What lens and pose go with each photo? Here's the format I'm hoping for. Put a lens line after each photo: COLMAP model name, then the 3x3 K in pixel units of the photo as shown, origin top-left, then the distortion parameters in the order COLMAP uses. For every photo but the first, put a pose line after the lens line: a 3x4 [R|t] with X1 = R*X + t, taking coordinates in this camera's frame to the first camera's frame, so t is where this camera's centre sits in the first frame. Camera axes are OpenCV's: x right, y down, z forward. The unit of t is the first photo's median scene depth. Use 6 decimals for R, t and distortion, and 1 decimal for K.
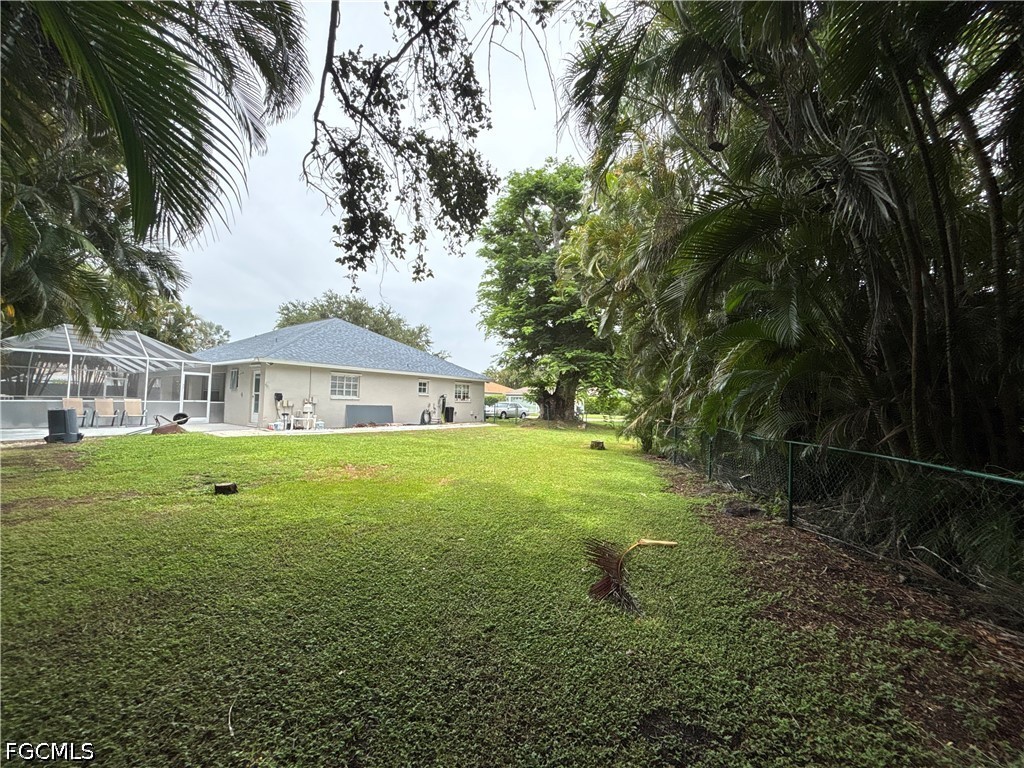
lens RADIAL K [[411.8, 0, 506.3], [0, 411.8, 384.4], [0, 0, 1]] dist [0.000070, -0.000157]
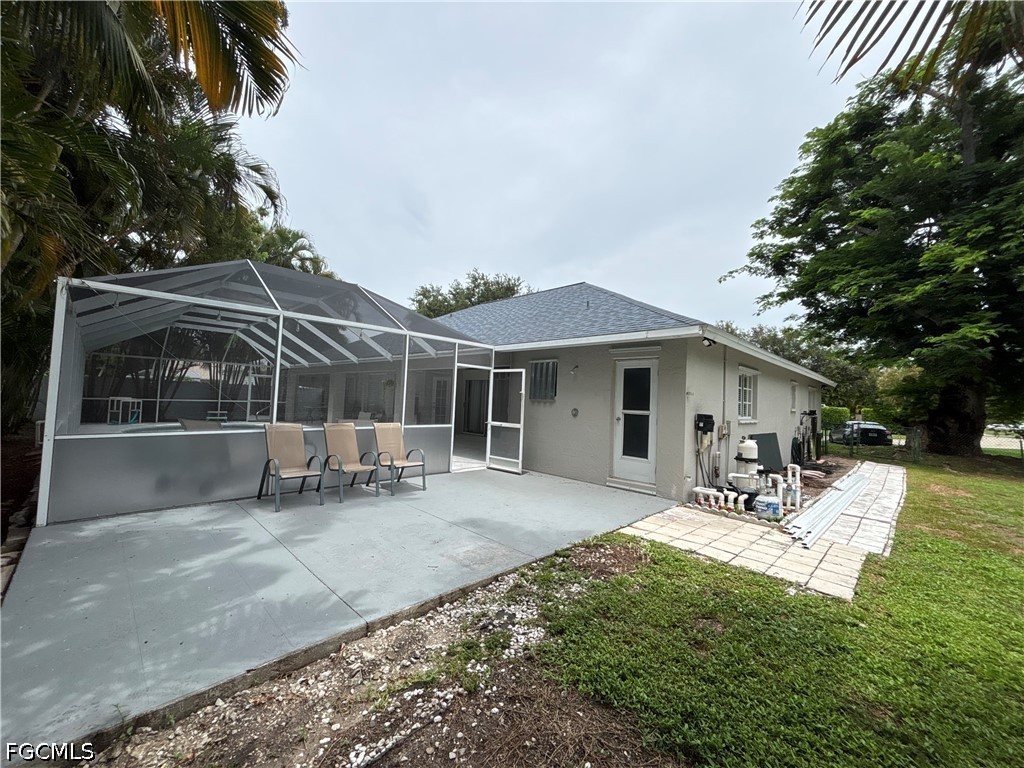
lens RADIAL K [[411.8, 0, 514.4], [0, 411.8, 384.0], [0, 0, 1]] dist [0.000070, -0.000157]
pose [[0.991578, 0.007848, -0.129276, -1.074388], [-0.007979, 0.999968, -0.000494, -0.007146], [0.129268, 0.001522, 0.991608, 0.866885]]
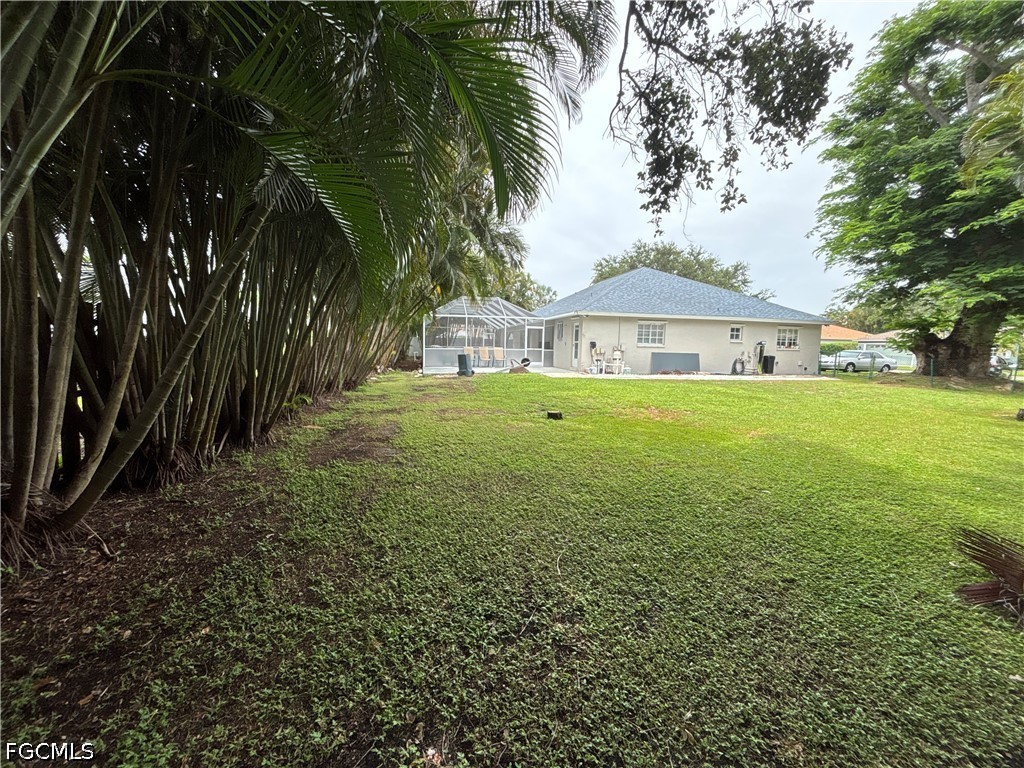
lens RADIAL K [[411.8, 0, 509.8], [0, 411.8, 390.4], [0, 0, 1]] dist [0.000070, -0.000157]
pose [[0.759914, 0.059035, -0.647338, 0.034191], [0.027454, 0.992064, 0.122701, 0.018401], [0.649444, -0.111014, 0.752262, -0.042707]]
